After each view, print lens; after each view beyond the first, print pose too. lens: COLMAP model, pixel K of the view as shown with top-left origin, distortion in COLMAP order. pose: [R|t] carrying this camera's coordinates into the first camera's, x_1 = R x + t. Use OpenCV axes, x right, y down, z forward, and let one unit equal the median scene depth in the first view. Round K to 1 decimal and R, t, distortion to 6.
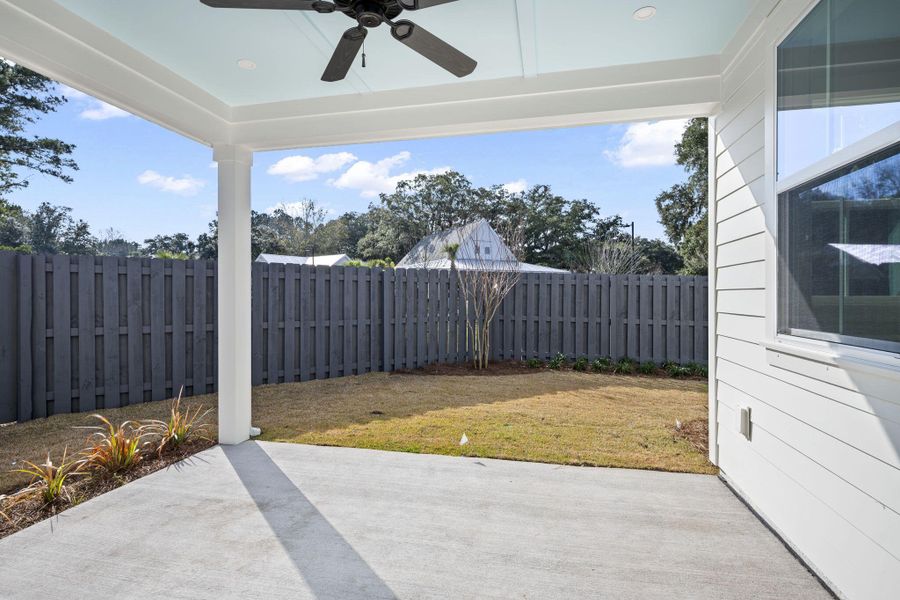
lens RADIAL K [[456.5, 0, 449.8], [0, 456.5, 298.4], [0, 0, 1]] dist [0.001031, 0.000102]
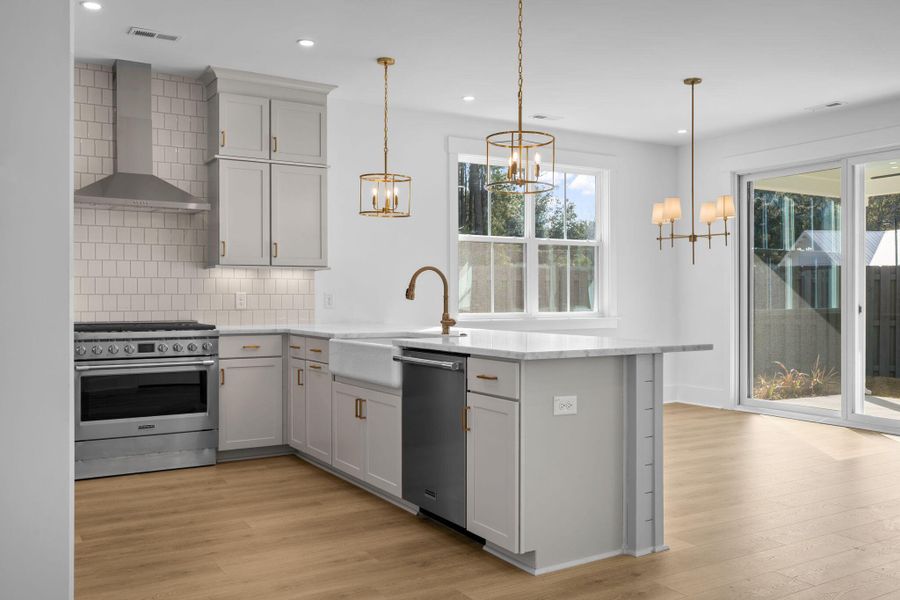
lens RADIAL K [[761.7, 0, 450.3], [0, 761.7, 298.0], [0, 0, 1]] dist [0.002884, -0.022236]
pose [[0.683678, 0.001421, -0.729782, 0.026680], [-0.003063, 0.999995, -0.000922, 0.000214], [0.729777, 0.002865, 0.683679, -0.100550]]
